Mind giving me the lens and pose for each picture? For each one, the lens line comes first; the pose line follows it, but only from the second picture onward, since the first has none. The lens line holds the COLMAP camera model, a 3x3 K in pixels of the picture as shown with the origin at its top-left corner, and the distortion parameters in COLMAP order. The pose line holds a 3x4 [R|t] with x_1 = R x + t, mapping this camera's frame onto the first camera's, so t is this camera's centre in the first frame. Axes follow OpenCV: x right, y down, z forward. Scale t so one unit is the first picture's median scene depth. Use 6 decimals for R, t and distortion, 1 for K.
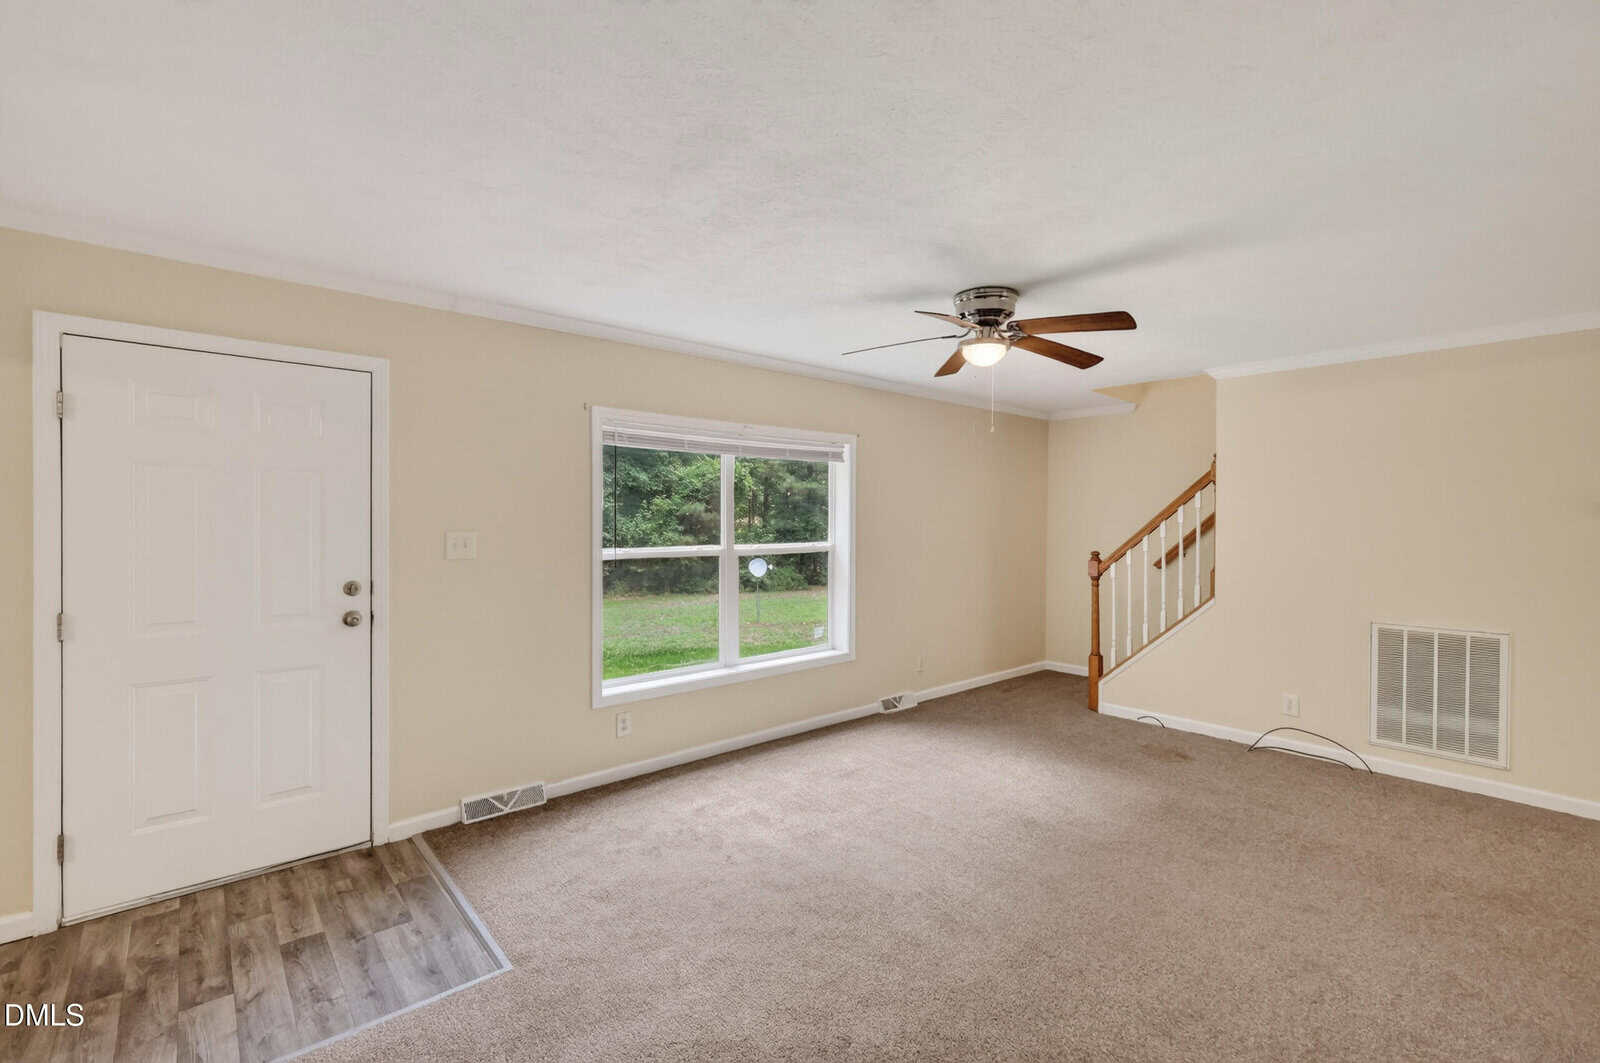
lens RADIAL K [[699.3, 0, 799.6], [0, 699.3, 519.0], [0, 0, 1]] dist [0.004806, 0.000429]
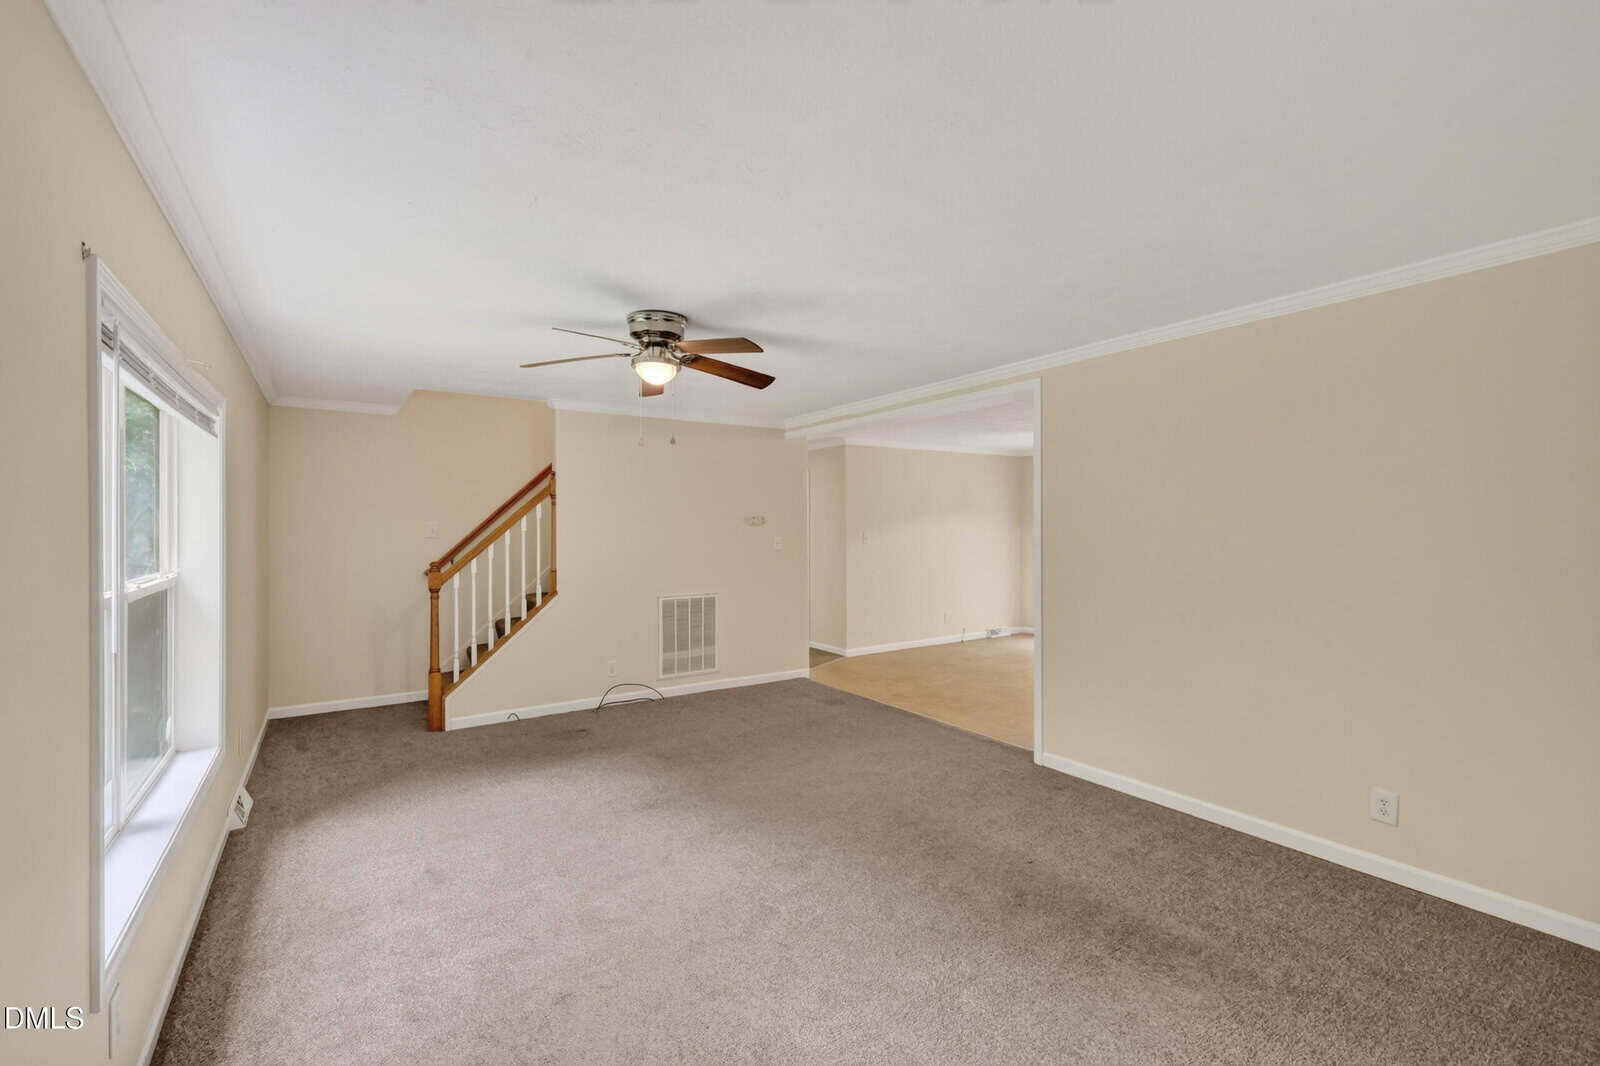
lens RADIAL K [[699.3, 0, 804.3], [0, 699.3, 538.3], [0, 0, 1]] dist [0.004806, 0.000429]
pose [[0.126115, -0.018746, 0.991839, -0.593593], [0.005688, 0.999819, 0.018174, -0.000266], [-0.991999, 0.003350, 0.126198, 0.517538]]
